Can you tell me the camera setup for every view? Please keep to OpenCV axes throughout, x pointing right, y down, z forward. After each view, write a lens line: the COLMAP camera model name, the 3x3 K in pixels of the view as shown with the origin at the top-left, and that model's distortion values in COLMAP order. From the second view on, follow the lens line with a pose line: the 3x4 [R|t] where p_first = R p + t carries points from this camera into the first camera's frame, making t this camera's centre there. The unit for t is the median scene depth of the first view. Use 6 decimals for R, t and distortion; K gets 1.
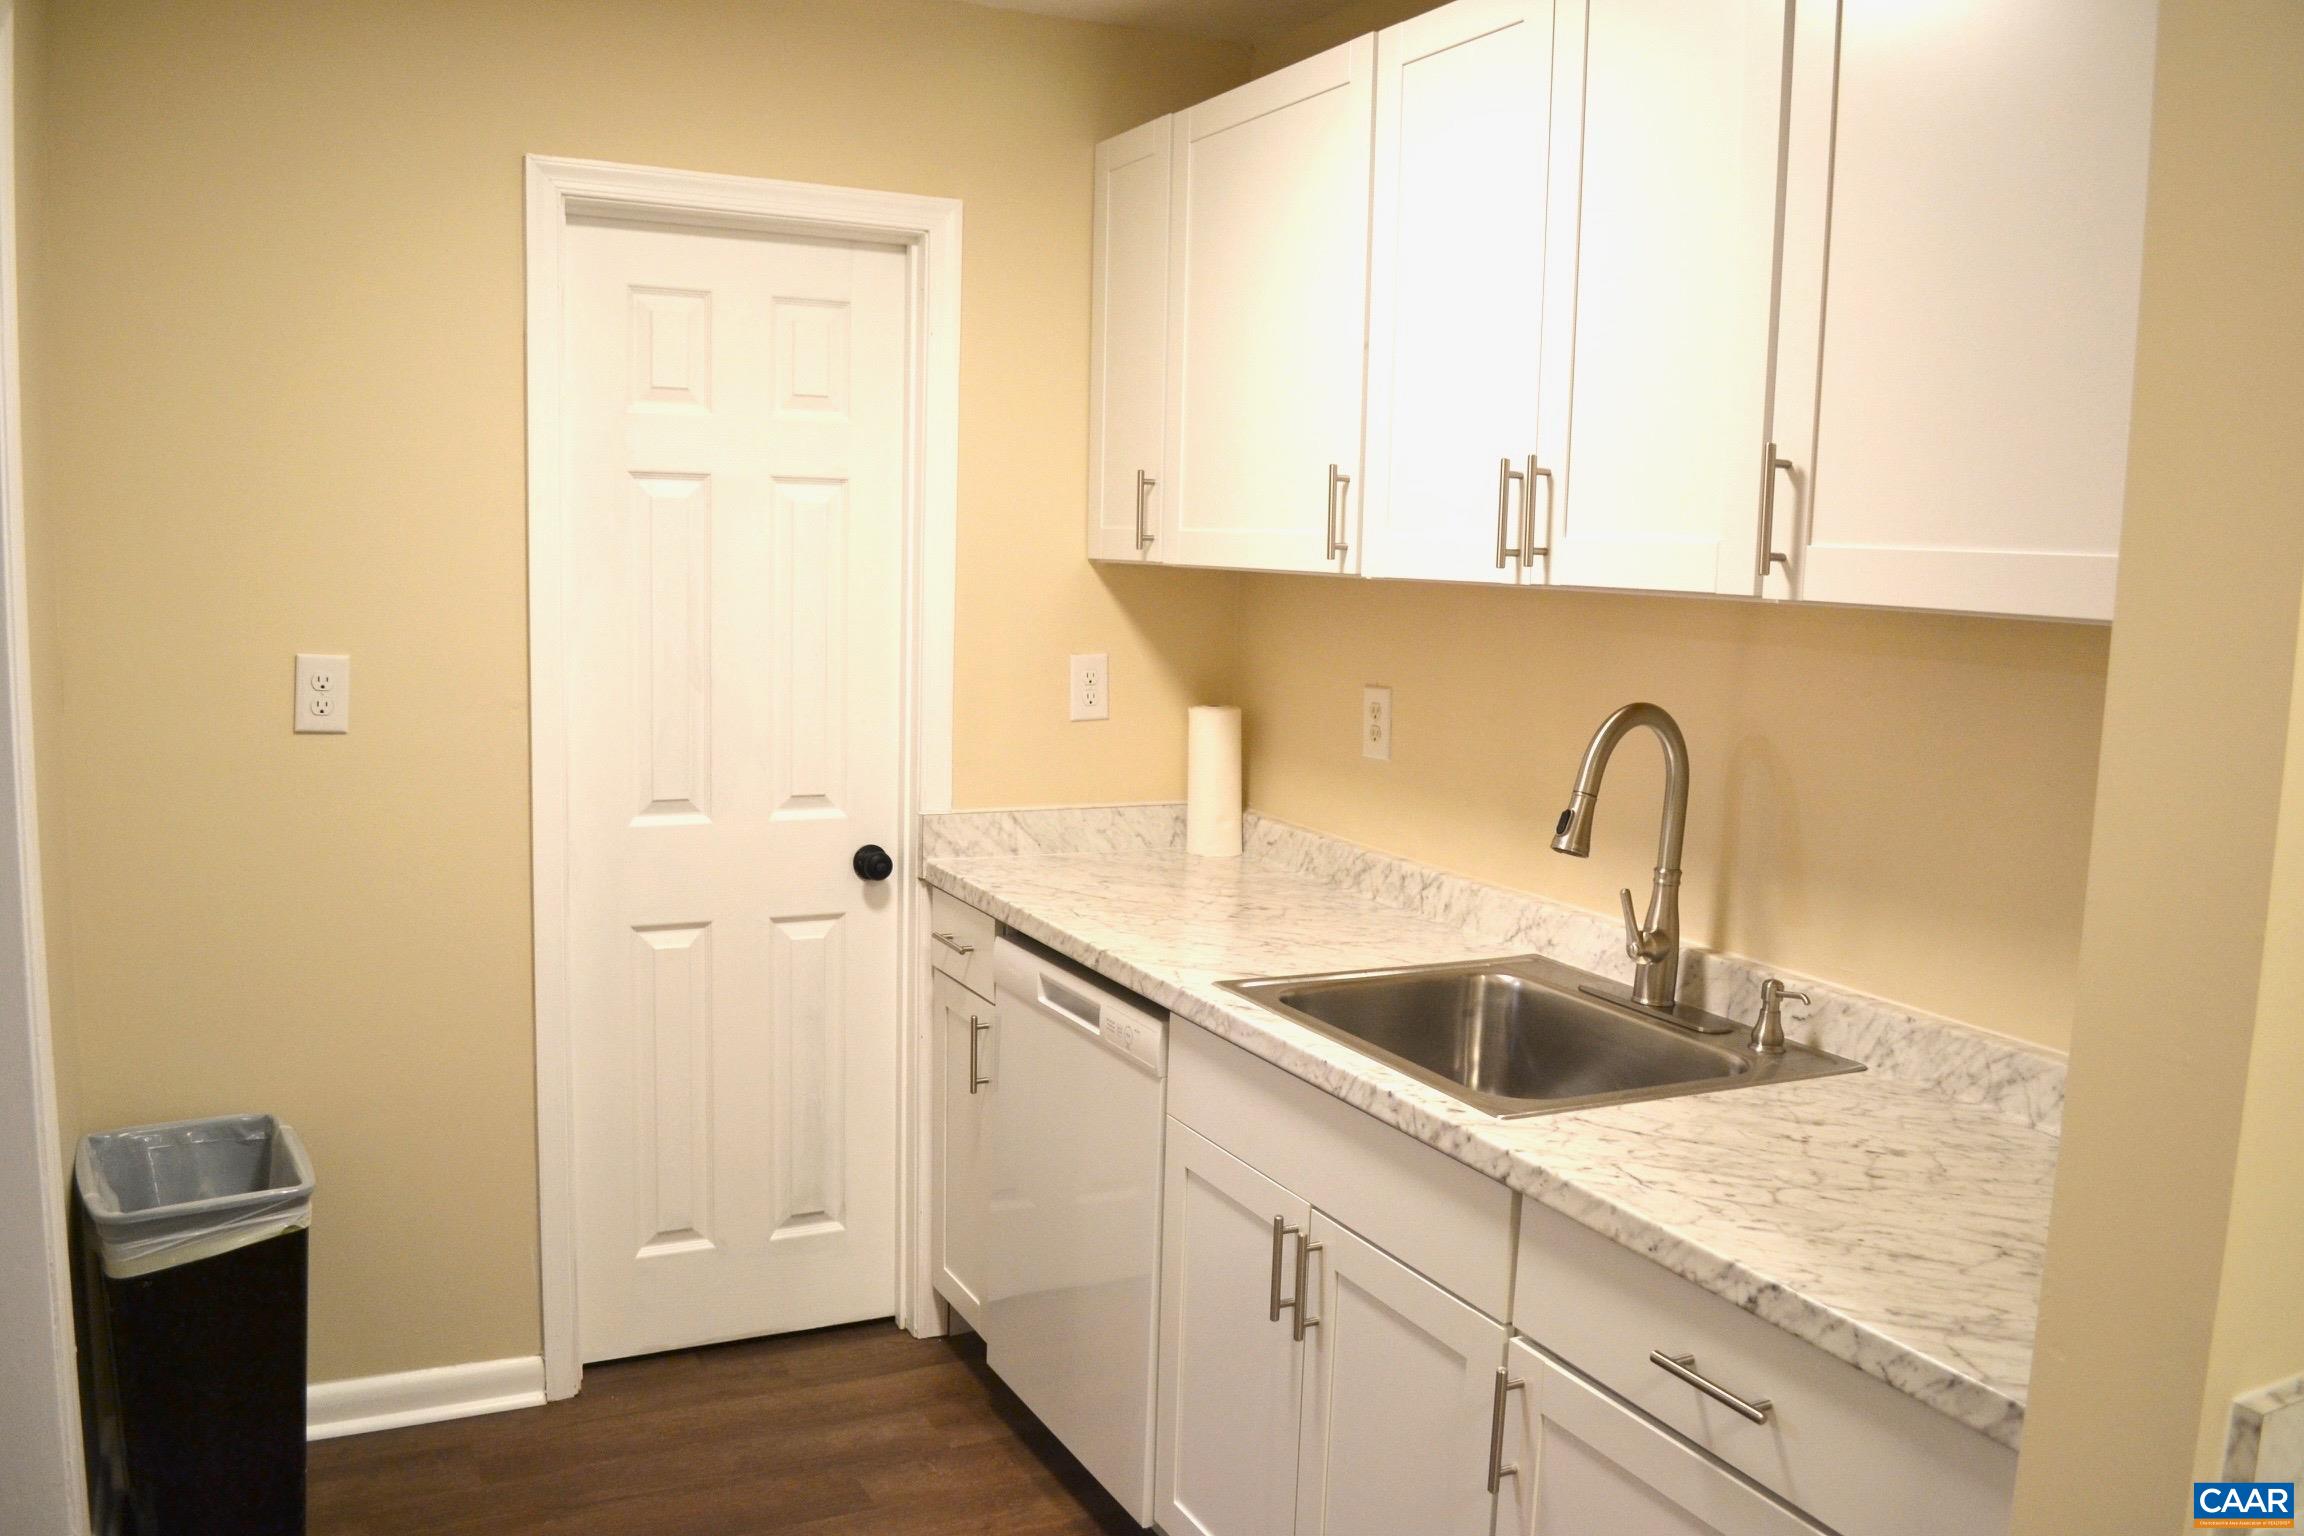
lens RADIAL K [[1850.9, 0, 1135.4], [0, 1850.9, 763.9], [0, 0, 1]] dist [-0.077586, 0.012292]
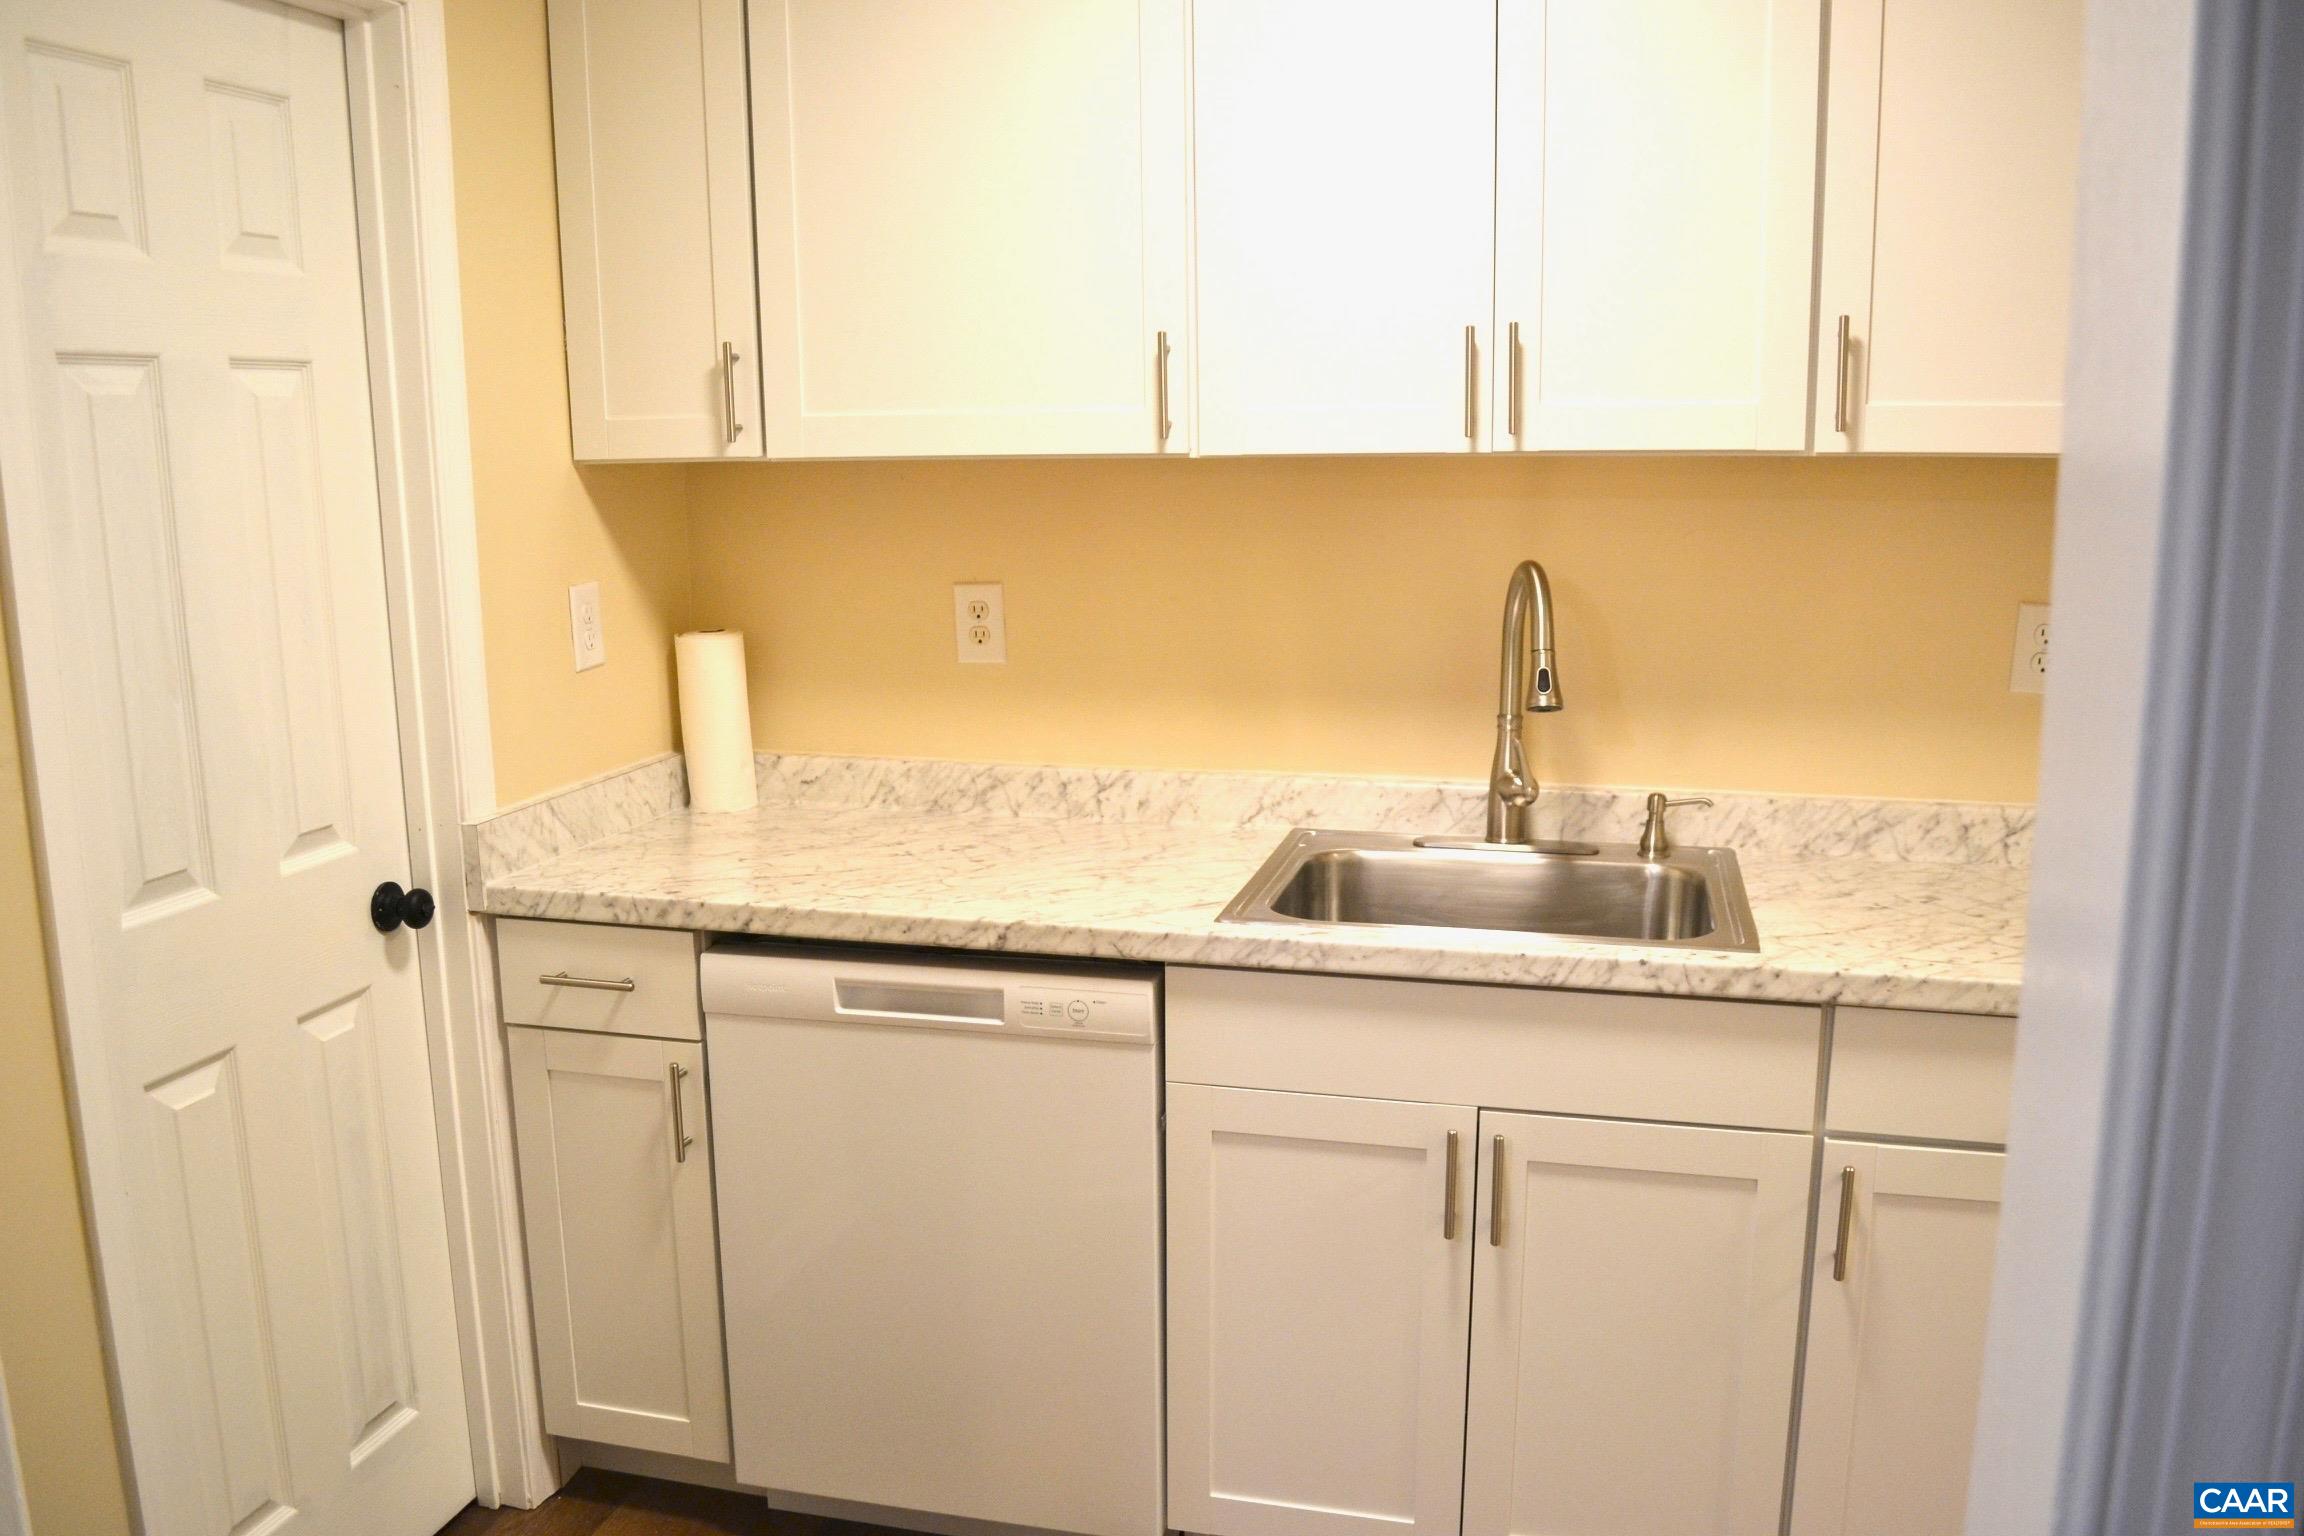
lens RADIAL K [[1850.9, 0, 1138.2], [0, 1850.9, 774.1], [0, 0, 1]] dist [-0.077586, 0.012292]
pose [[0.658554, -0.174143, 0.732108, -0.534508], [0.121940, 0.984694, 0.124536, -0.057282], [-0.742589, 0.007260, 0.669708, 0.369770]]
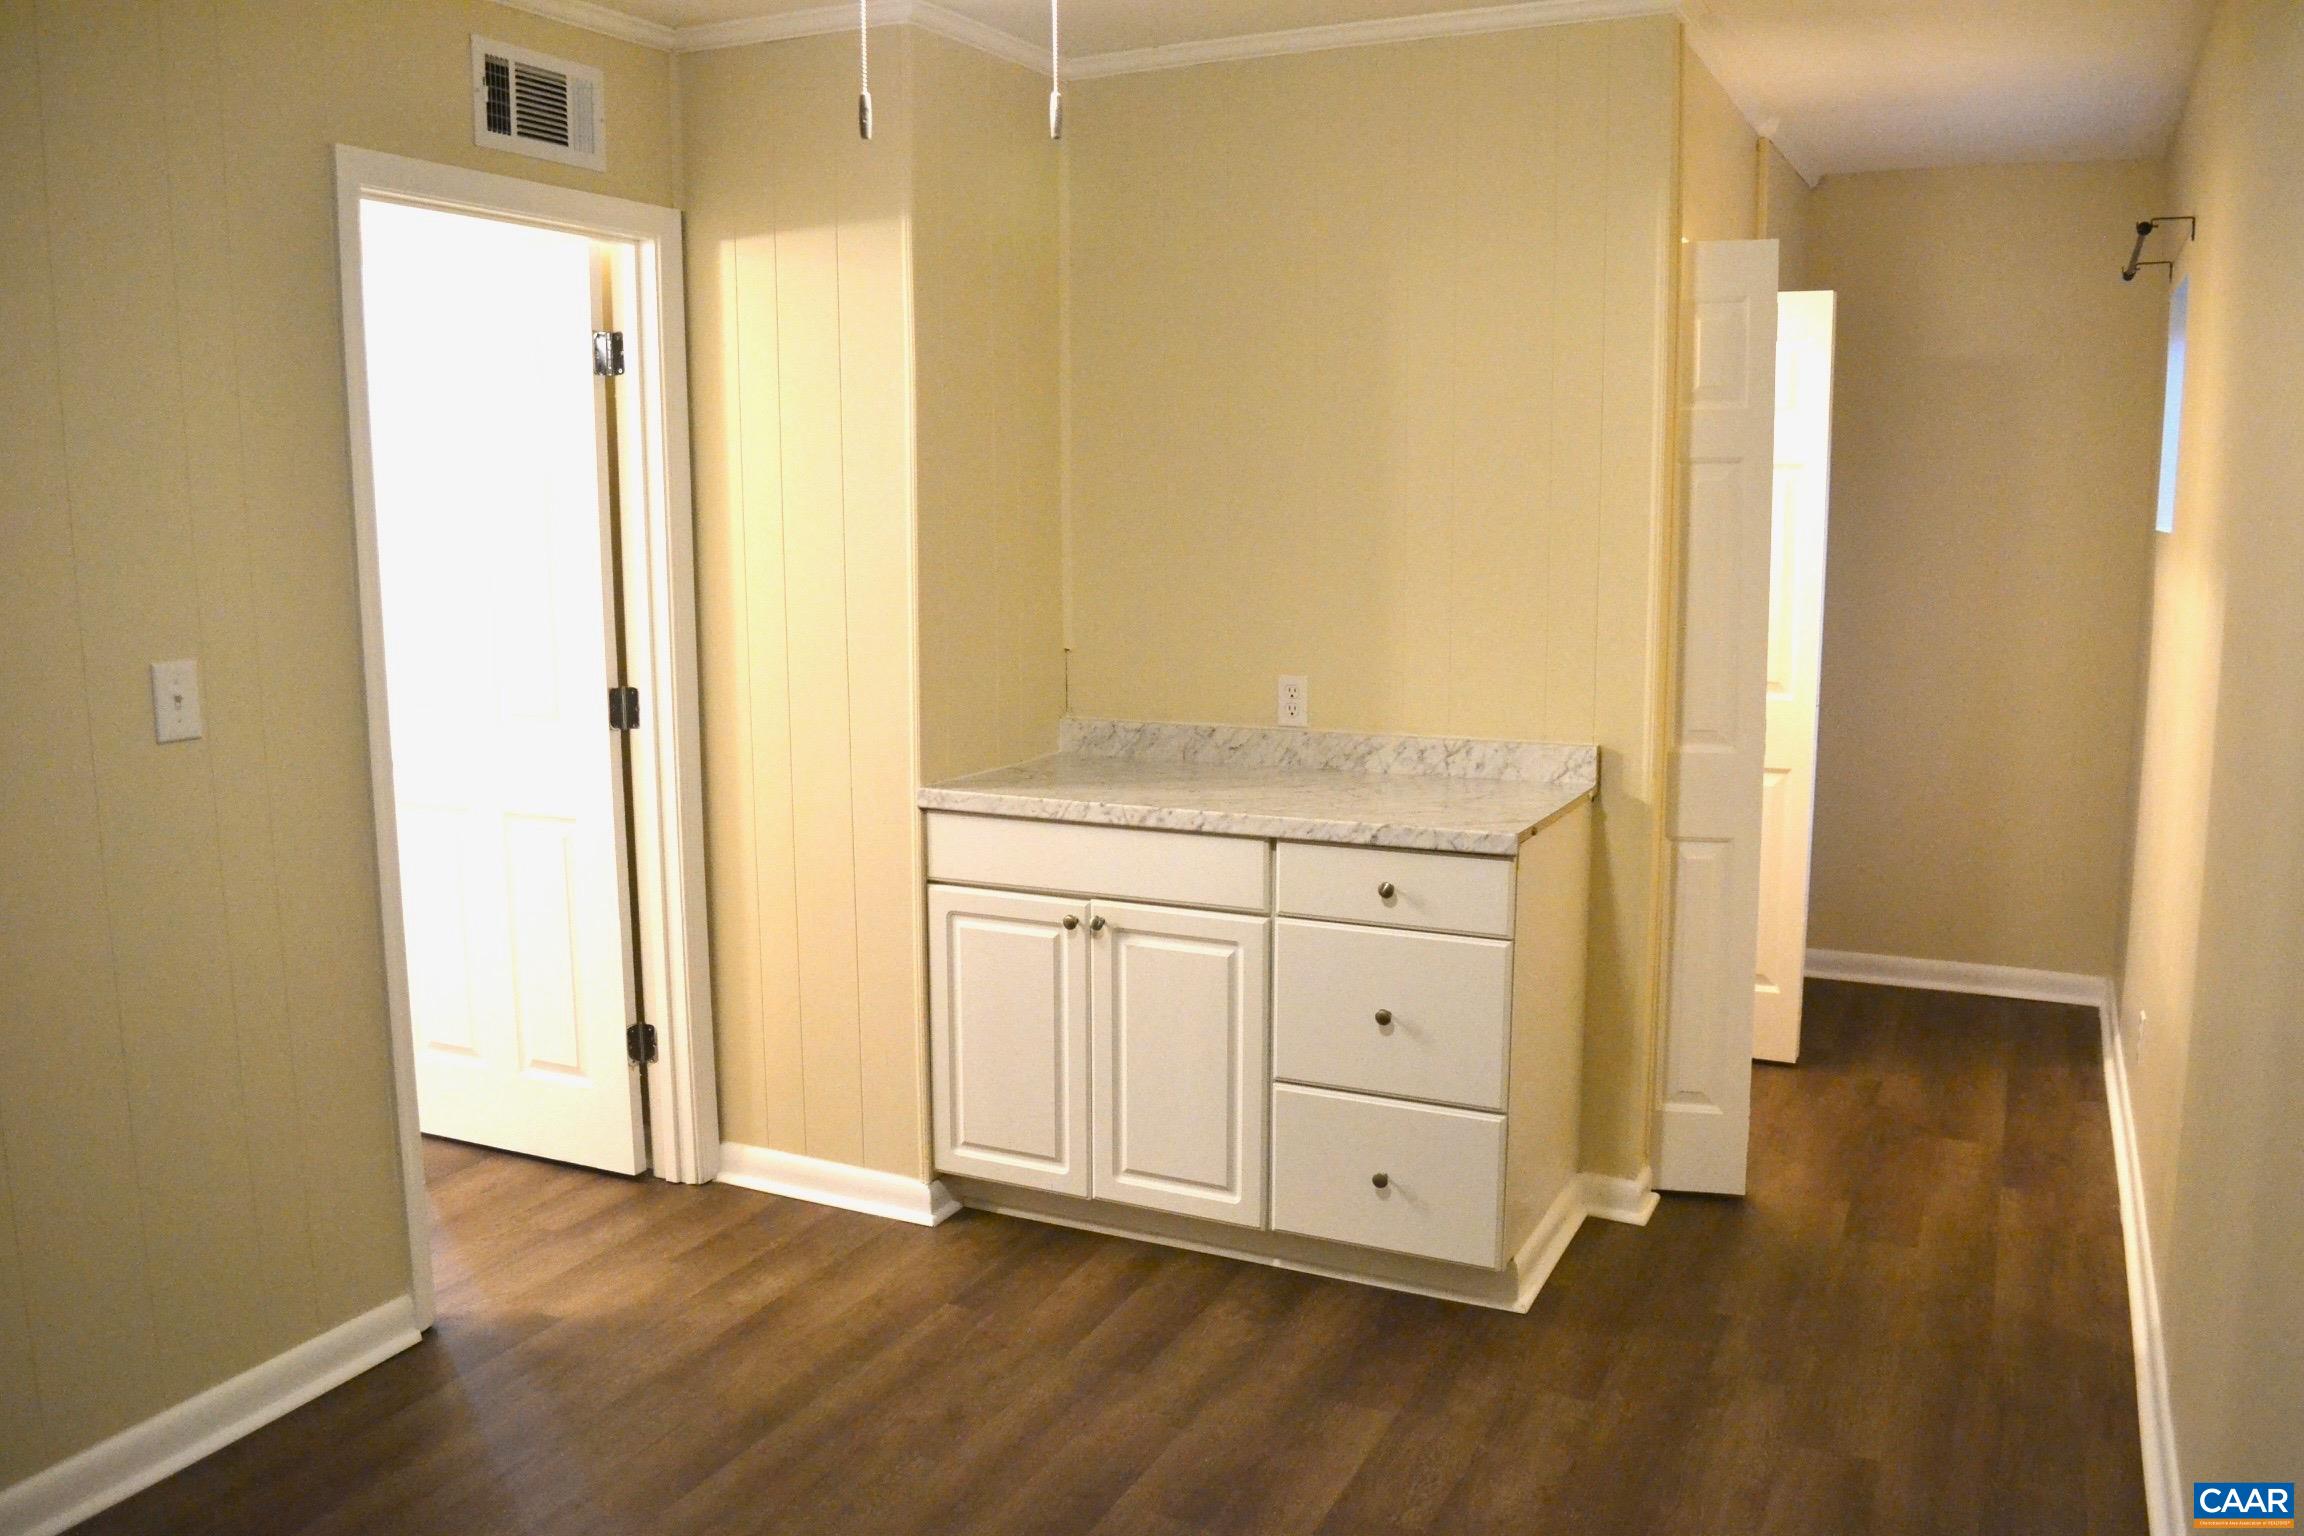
lens RADIAL K [[1850.9, 0, 1154.5], [0, 1850.9, 770.2], [0, 0, 1]] dist [-0.077586, 0.012292]
pose [[0.789275, -0.128841, 0.600371, -0.799341], [0.113891, 0.991491, 0.063049, -0.027312], [-0.603385, 0.018614, 0.797233, 0.107993]]
